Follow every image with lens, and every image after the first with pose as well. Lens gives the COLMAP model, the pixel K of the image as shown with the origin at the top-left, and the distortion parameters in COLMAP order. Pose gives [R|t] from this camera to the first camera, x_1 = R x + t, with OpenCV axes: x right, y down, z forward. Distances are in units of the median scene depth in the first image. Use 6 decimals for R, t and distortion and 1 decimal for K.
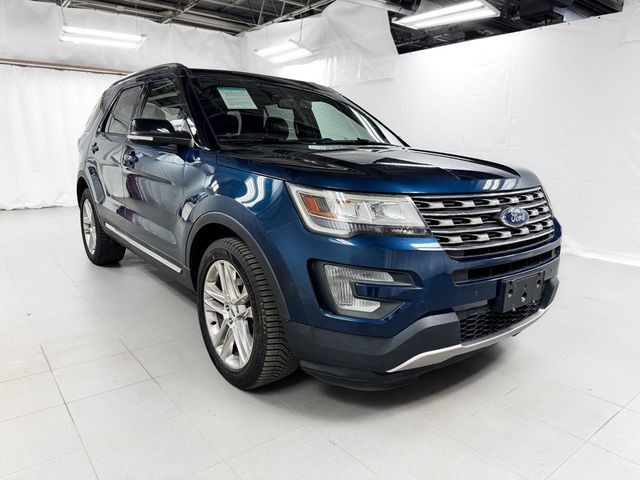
lens RADIAL K [[463.3, 0, 320.0], [0, 463.3, 240.0], [0, 0, 1]] dist [0.045061, -0.036009]
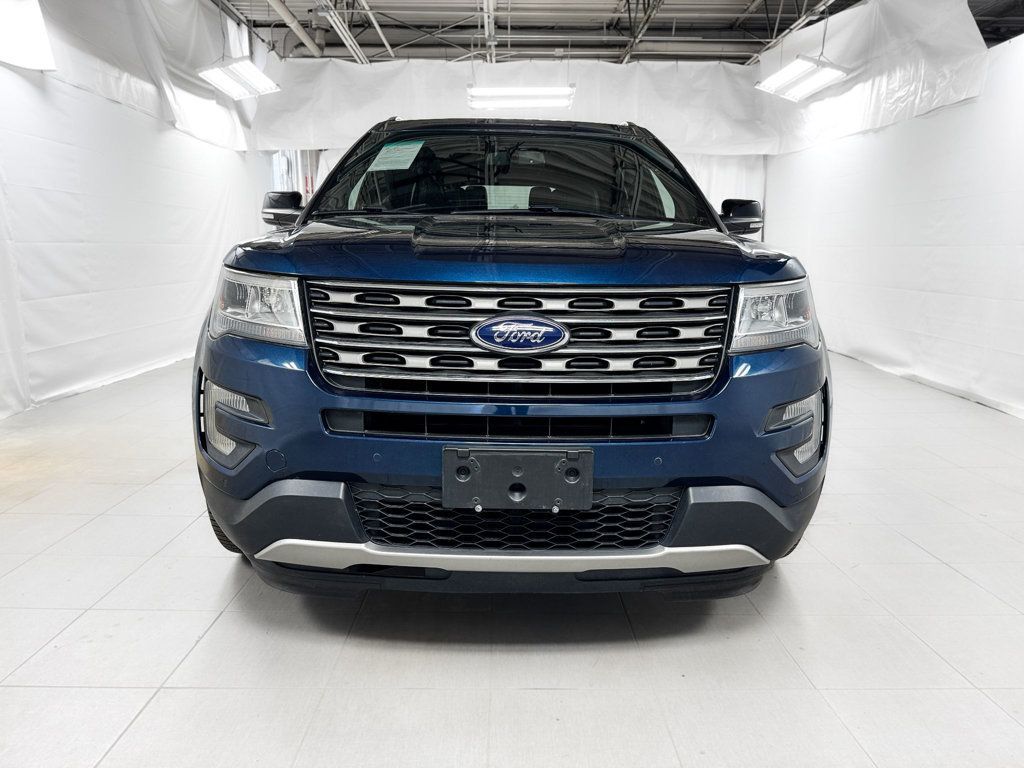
lens RADIAL K [[759.3, 0, 511.9], [0, 759.3, 394.5], [0, 0, 1]] dist [0.010106, 0.002498]
pose [[0.785714, 0.108866, -0.608934, 0.297795], [-0.125261, 0.991999, 0.015724, 0.001484], [0.605774, 0.063921, 0.793065, 0.108222]]
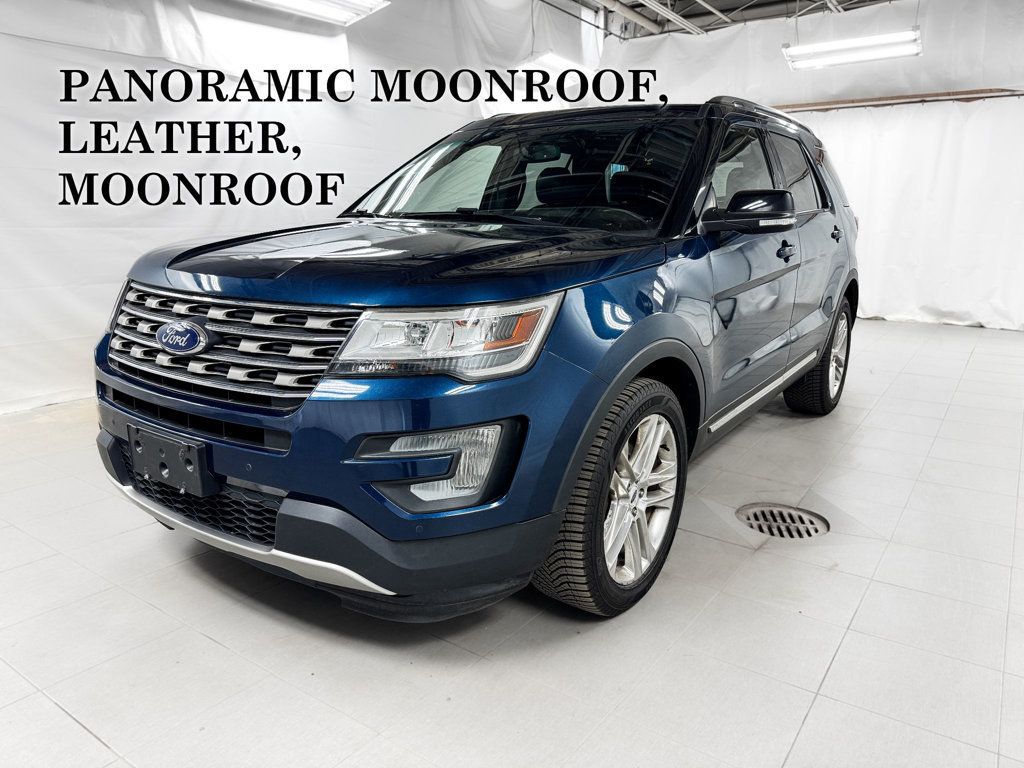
lens RADIAL K [[741.3, 0, 512.0], [0, 741.3, 384.0], [0, 0, 1]] dist [0.045061, -0.036009]
pose [[0.272547, 0.209262, -0.939110, 0.465797], [-0.201637, 0.966809, 0.156915, -0.073205], [0.940777, 0.146593, 0.305696, 0.358427]]
